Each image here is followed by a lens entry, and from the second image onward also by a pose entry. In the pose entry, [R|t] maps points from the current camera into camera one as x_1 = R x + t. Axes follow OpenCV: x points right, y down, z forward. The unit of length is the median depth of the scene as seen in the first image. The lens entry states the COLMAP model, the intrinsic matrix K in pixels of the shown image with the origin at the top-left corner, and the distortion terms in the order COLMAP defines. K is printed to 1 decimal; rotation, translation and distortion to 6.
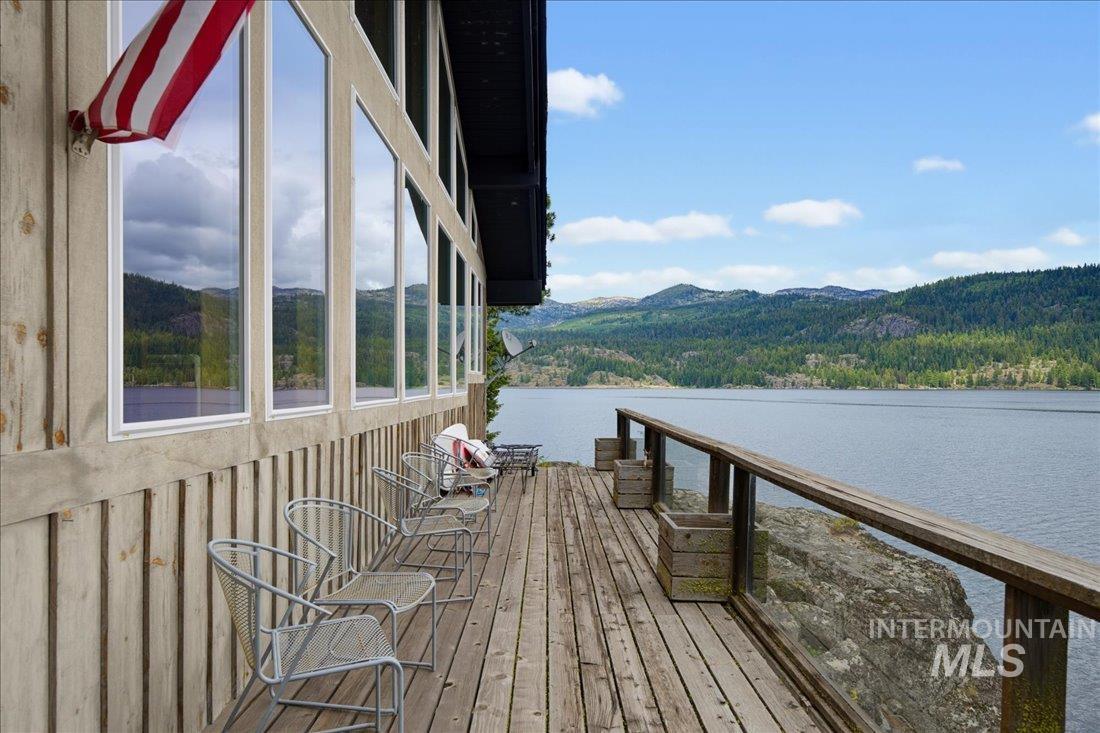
lens RADIAL K [[739.4, 0, 552.7], [0, 739.4, 384.5], [0, 0, 1]] dist [0.000819, 0.005216]
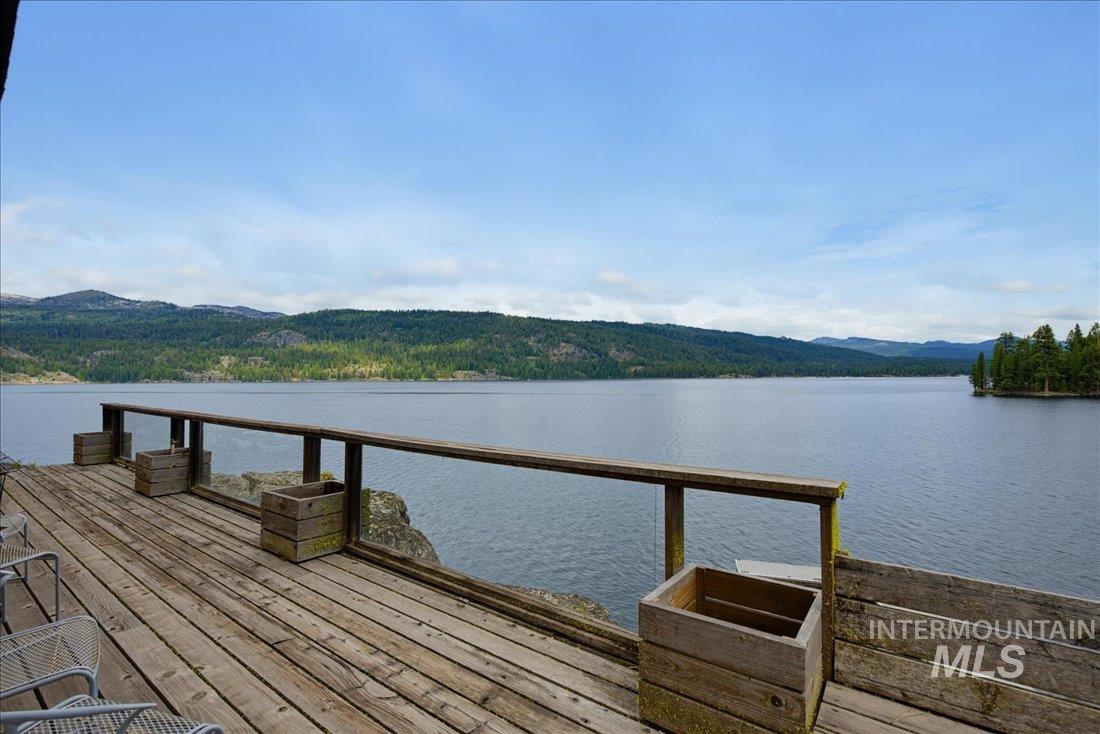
lens RADIAL K [[494.0, 0, 550.2], [0, 494.0, 373.0], [0, 0, 1]] dist [-0.000840, 0.005269]
pose [[0.606974, 0.000738, 0.794721, -0.075793], [0.007955, 0.999944, -0.007004, -0.000350], [-0.794682, 0.010573, 0.606934, 0.068687]]
